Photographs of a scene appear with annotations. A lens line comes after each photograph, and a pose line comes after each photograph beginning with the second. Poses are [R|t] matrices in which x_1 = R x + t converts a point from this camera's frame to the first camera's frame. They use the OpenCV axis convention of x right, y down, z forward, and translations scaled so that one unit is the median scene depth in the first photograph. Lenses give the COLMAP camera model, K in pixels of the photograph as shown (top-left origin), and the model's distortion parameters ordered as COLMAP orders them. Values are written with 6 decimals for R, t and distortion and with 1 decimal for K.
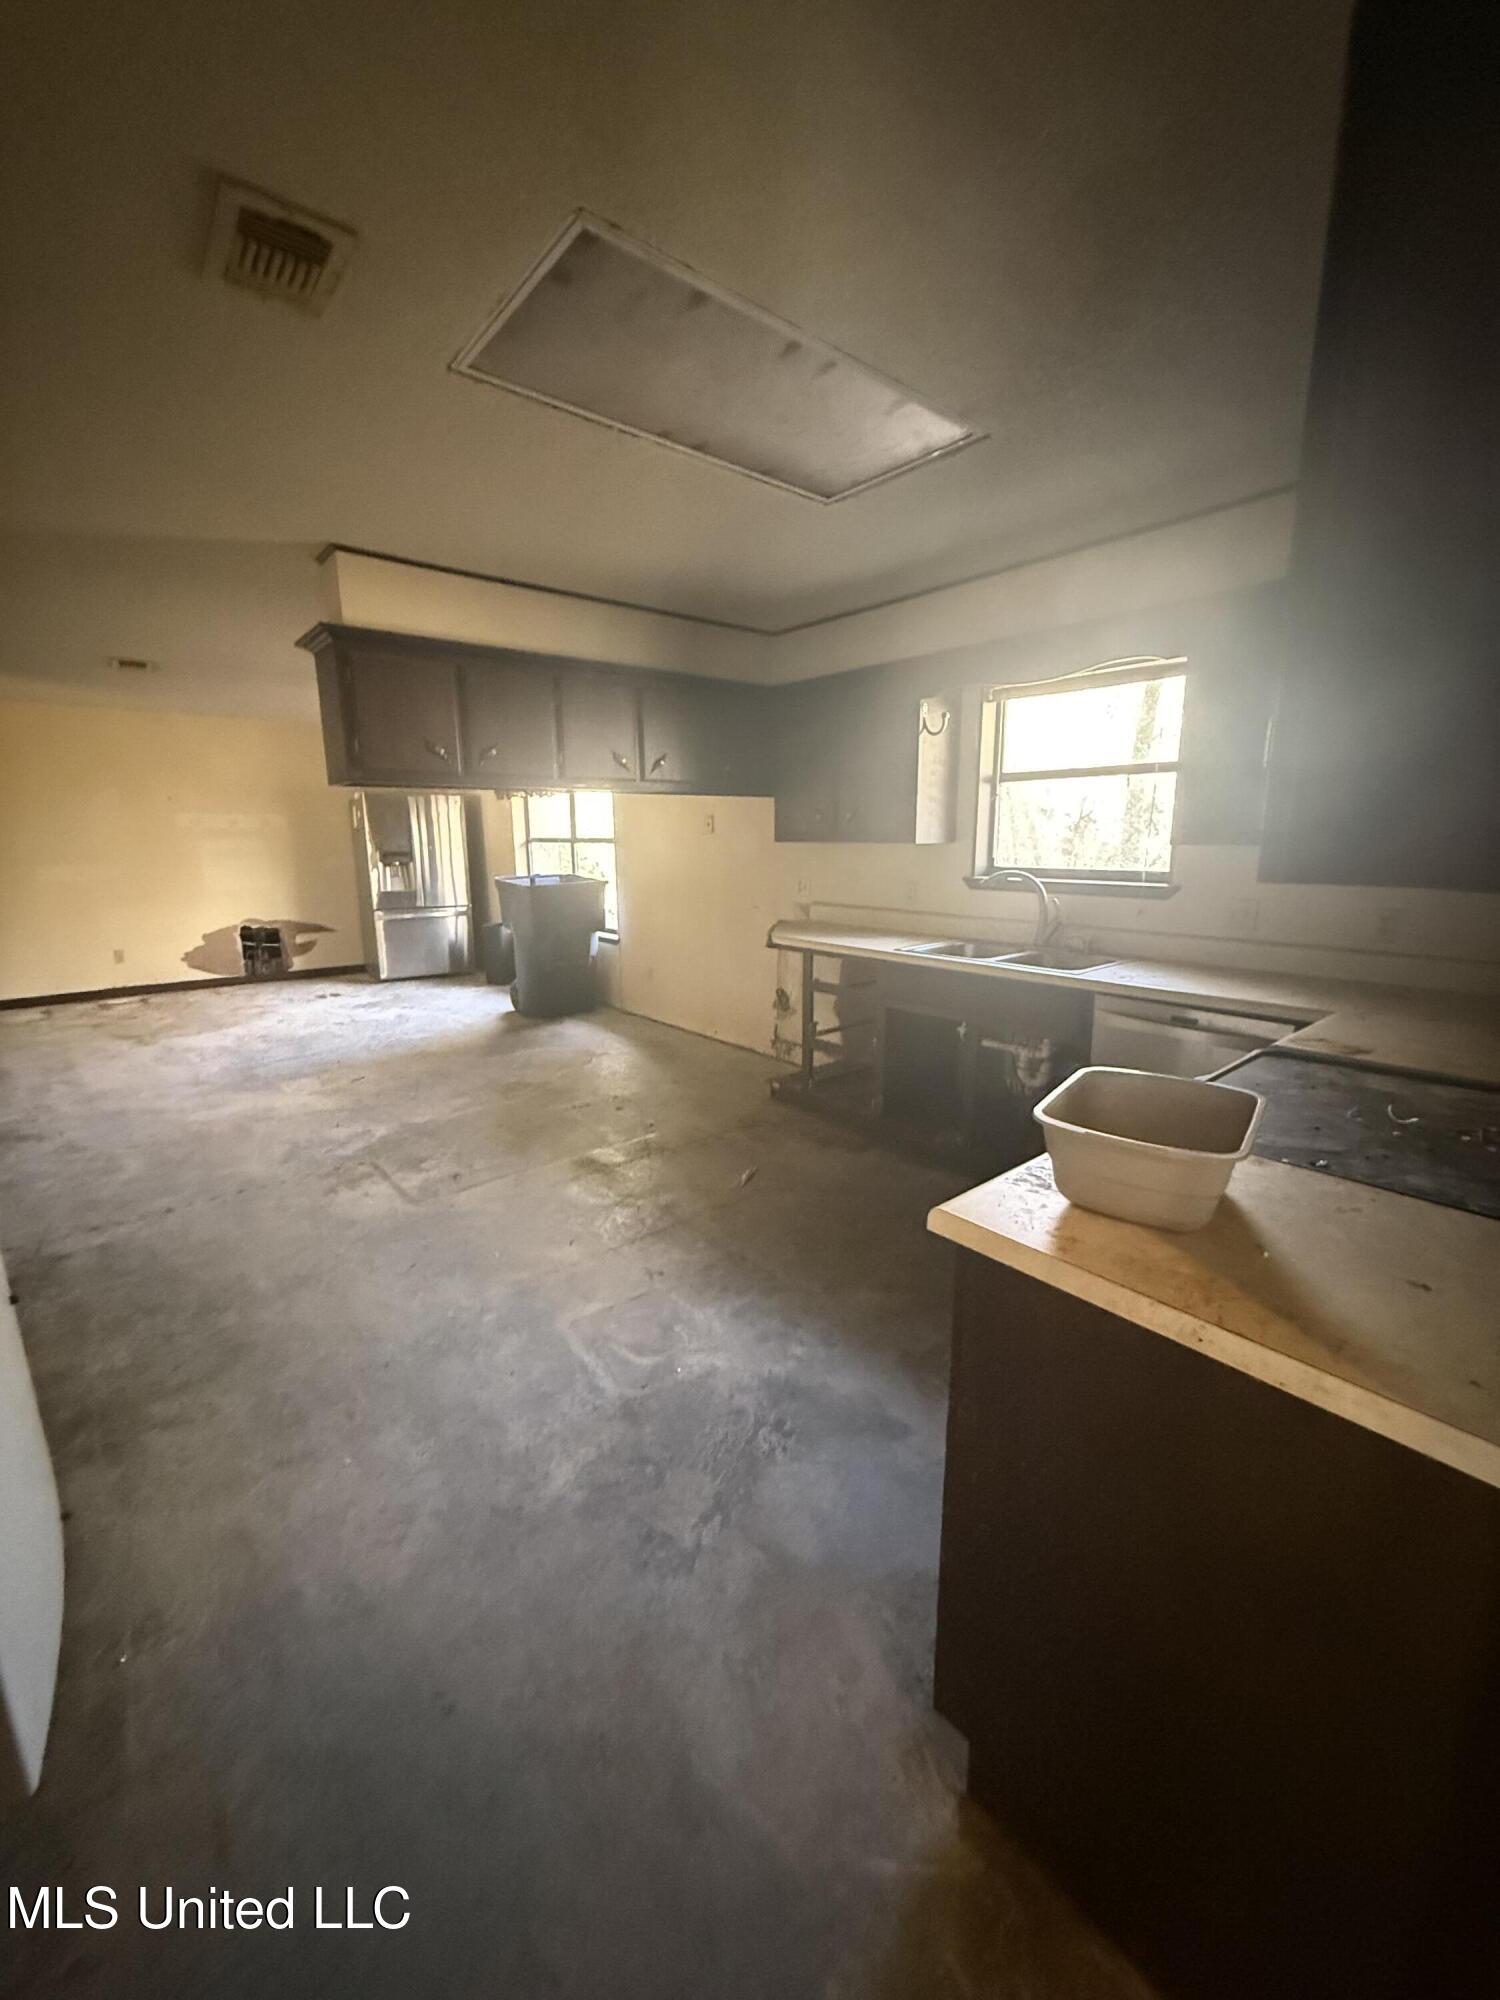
lens RADIAL K [[795.2, 0, 751.7], [0, 795.2, 992.4], [0, 0, 1]] dist [-0.002036, 0.000062]
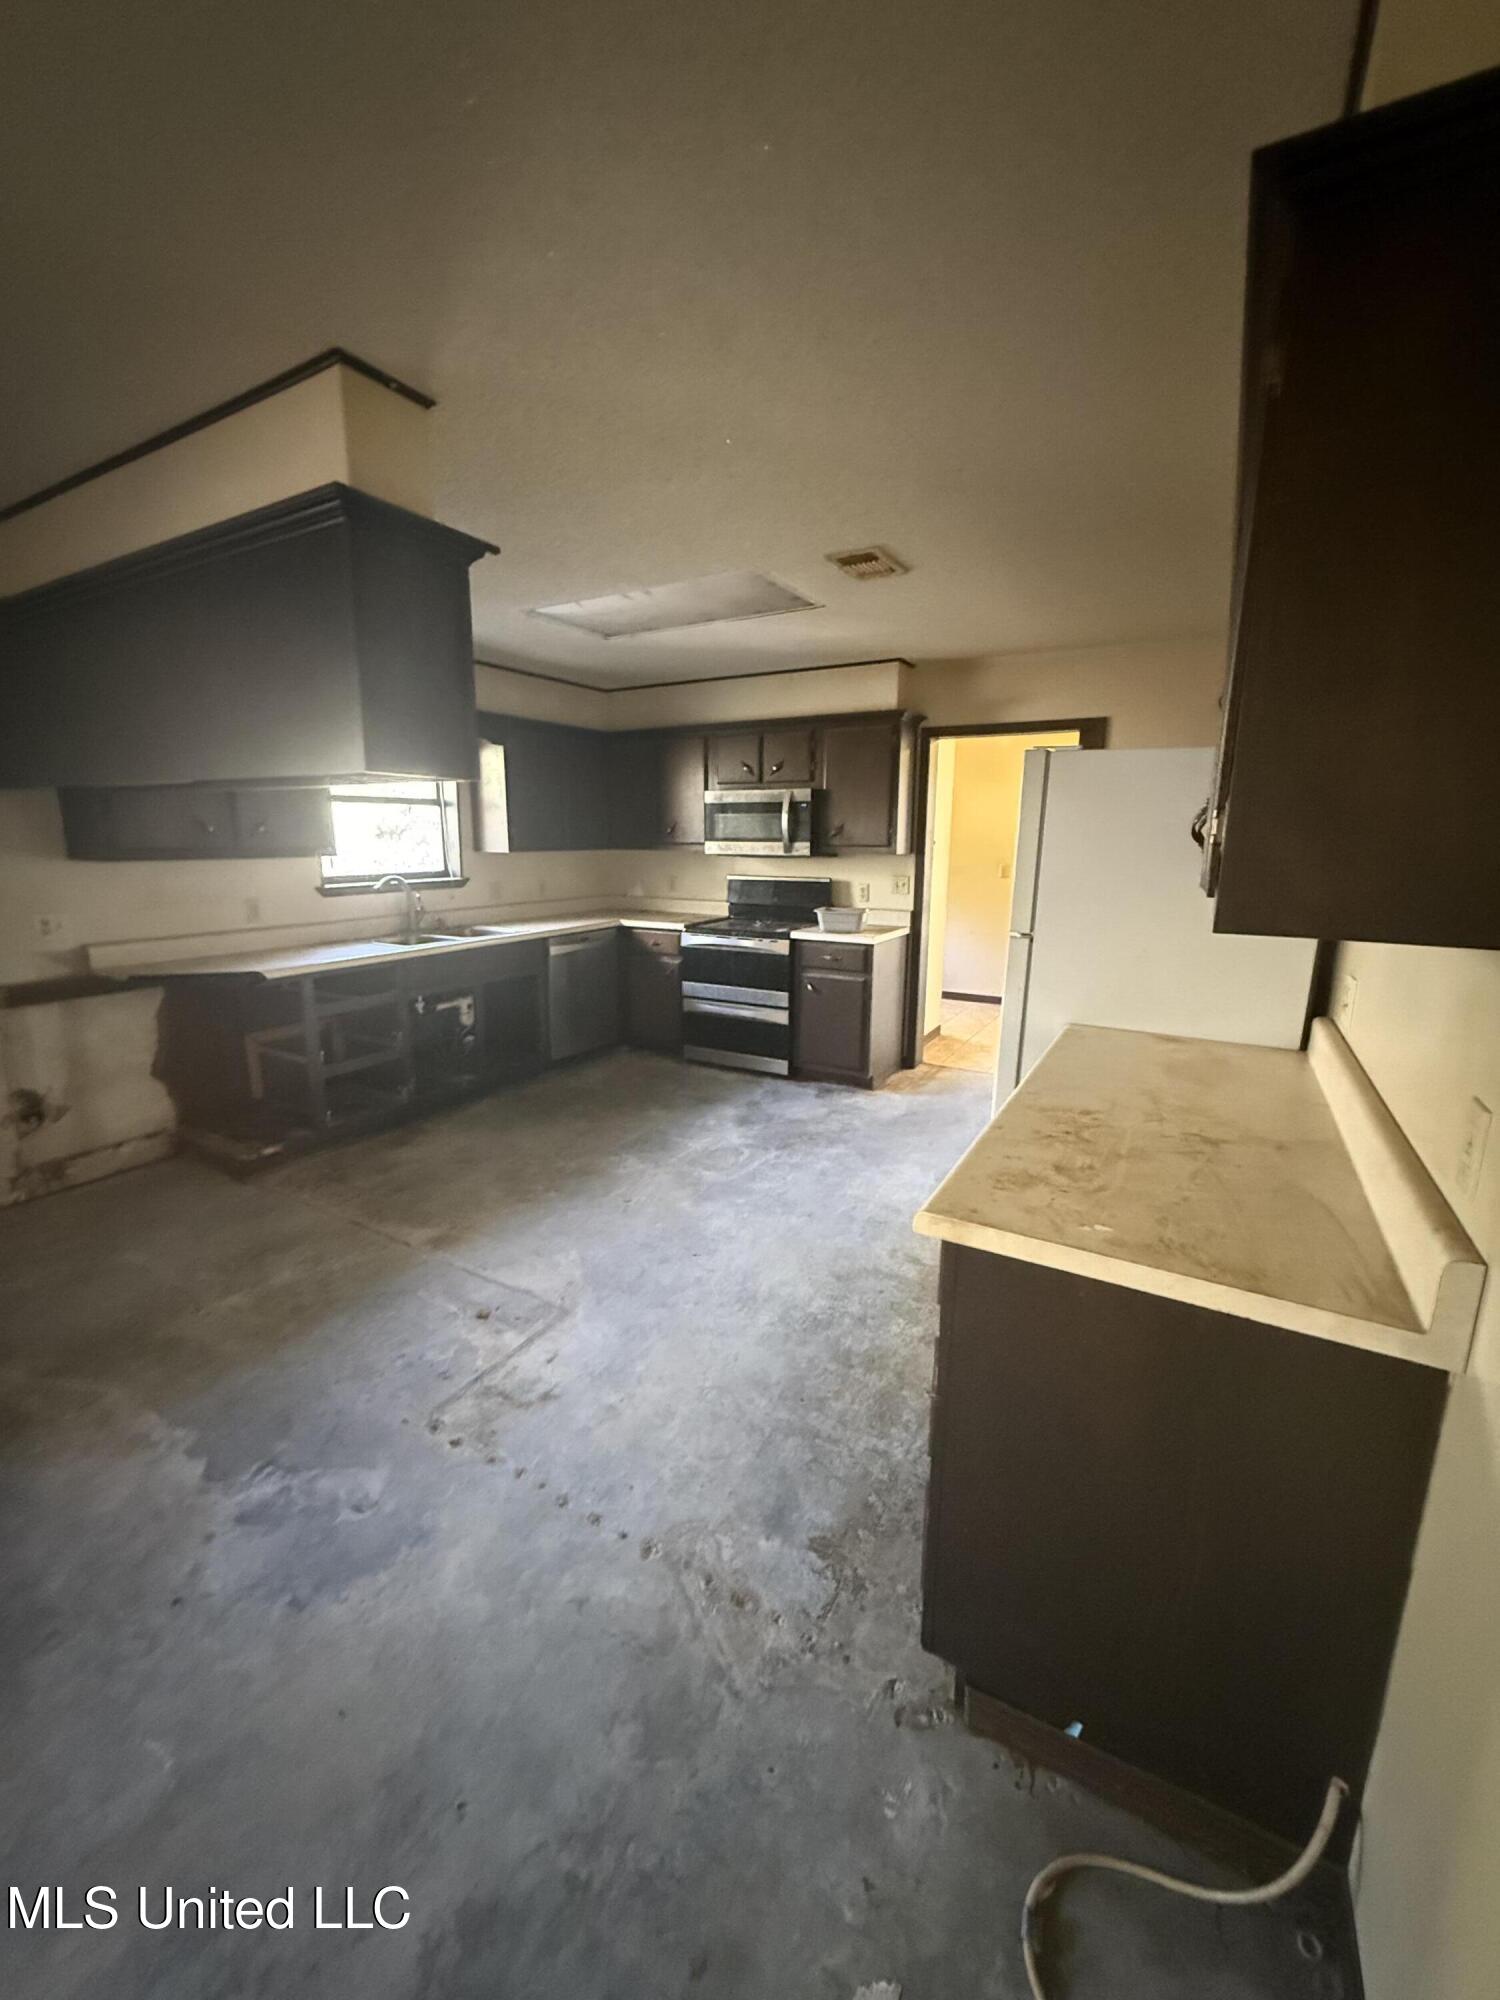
lens RADIAL K [[795.2, 0, 749.2], [0, 795.2, 1000.4], [0, 0, 1]] dist [-0.002036, 0.000062]
pose [[-0.333986, -0.191689, 0.922881, -0.957089], [0.183818, 0.947058, 0.263234, -0.174456], [-0.924481, 0.257559, -0.281068, 0.797296]]
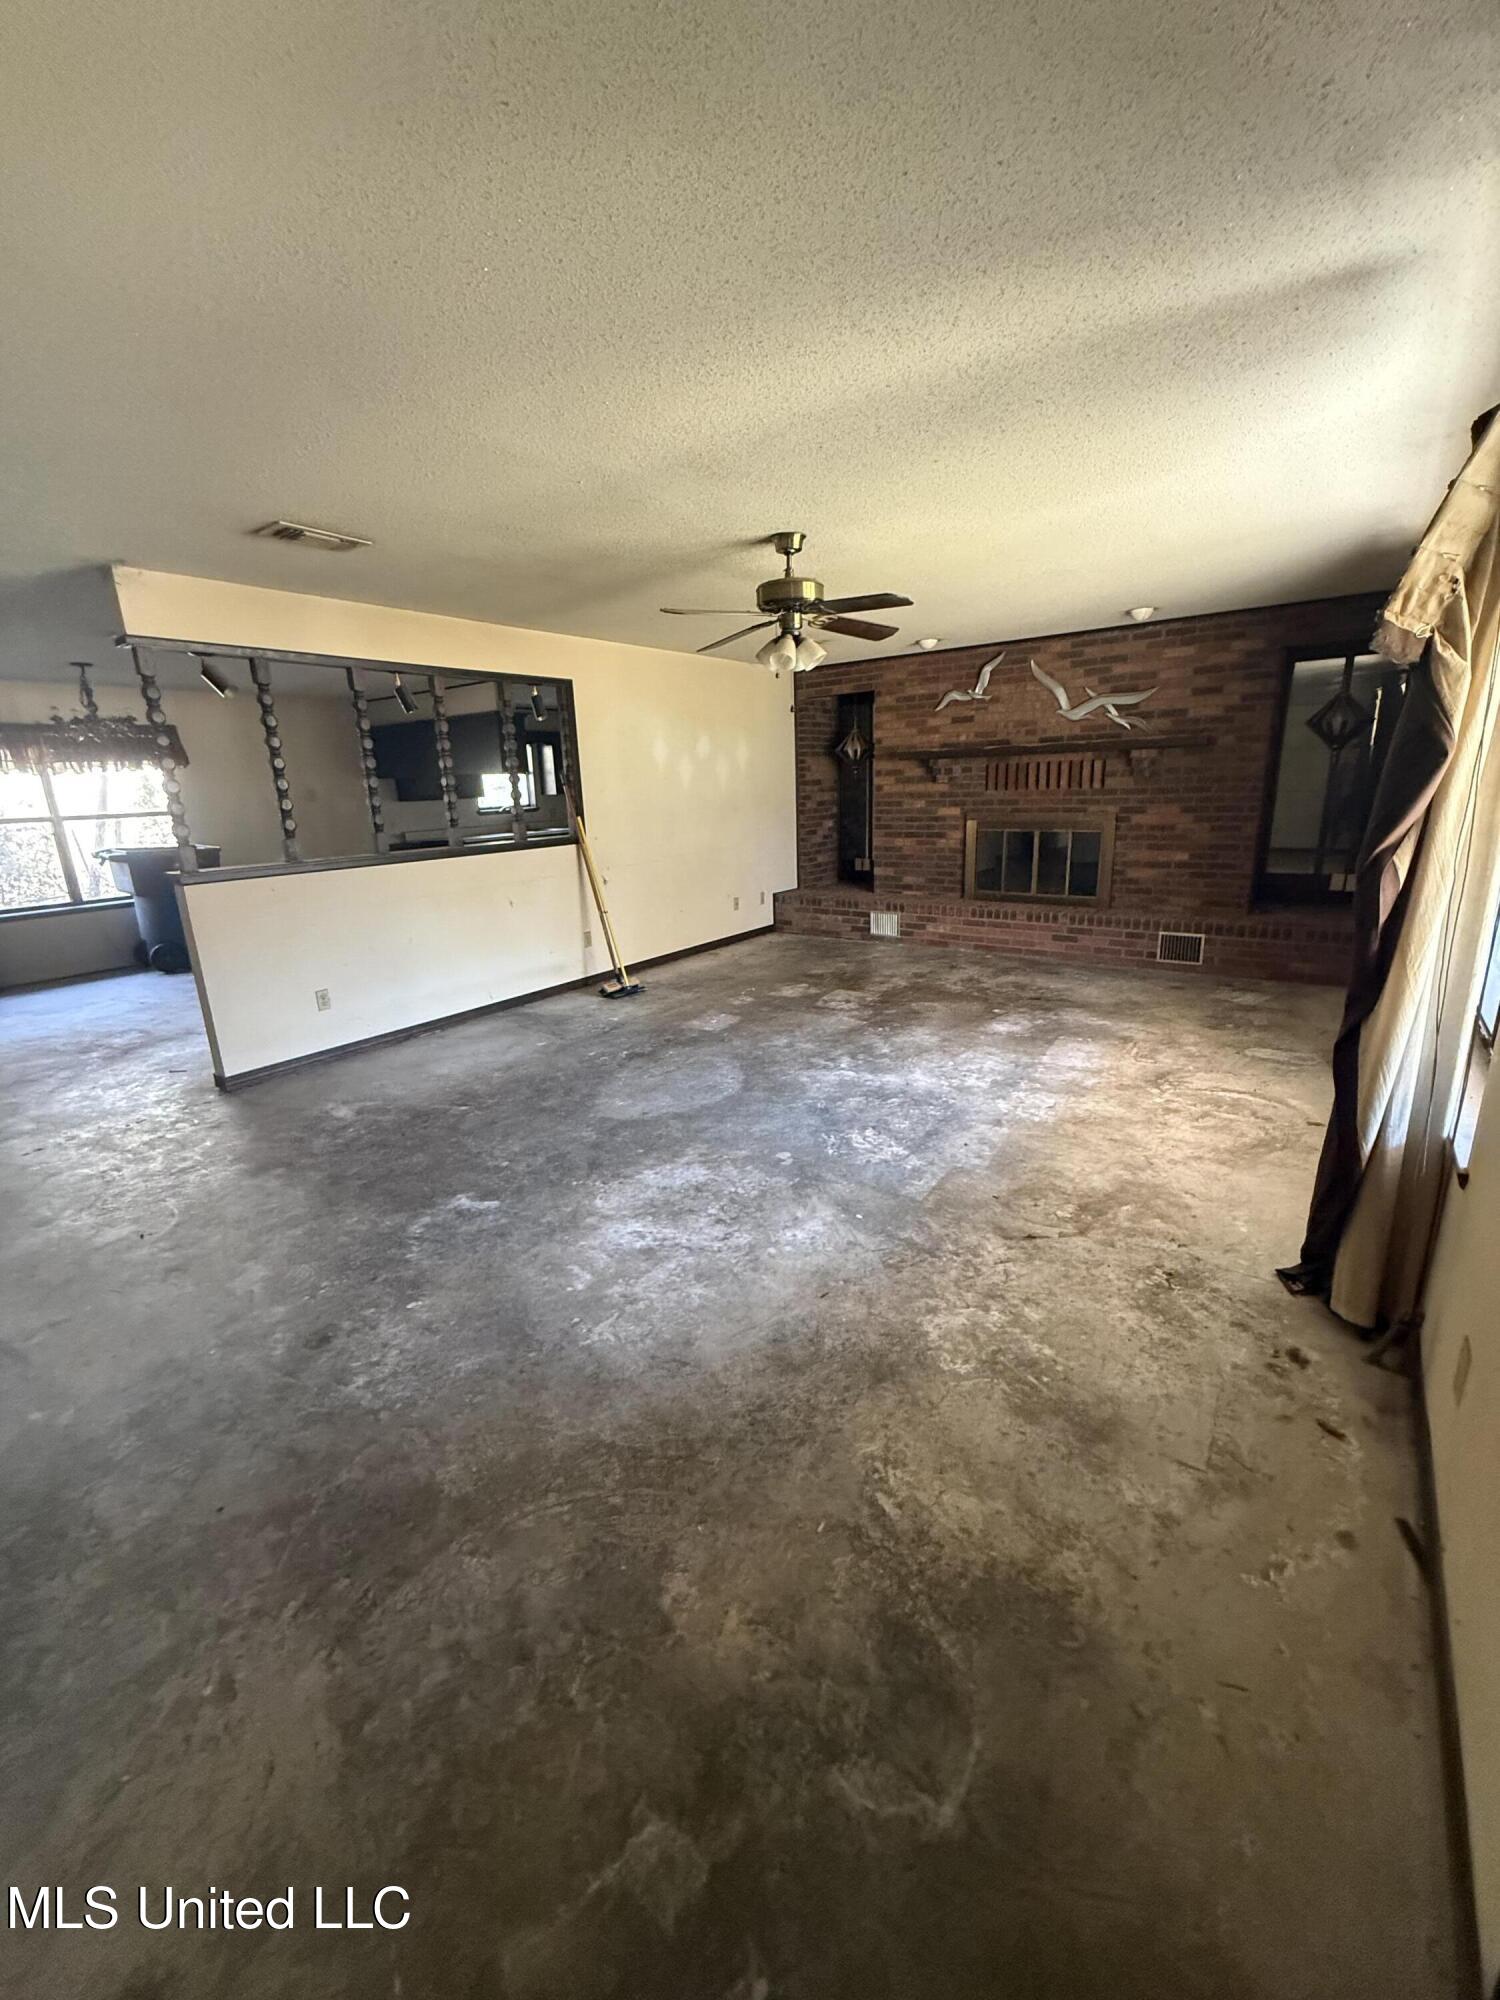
lens RADIAL K [[795.2, 0, 746.2], [0, 795.2, 994.7], [0, 0, 1]] dist [-0.002036, 0.000062]
pose [[-0.223616, -0.242772, 0.943958, -2.557093], [0.230555, 0.927823, 0.293239, -0.146704], [-0.947016, 0.283207, -0.151504, 0.724799]]
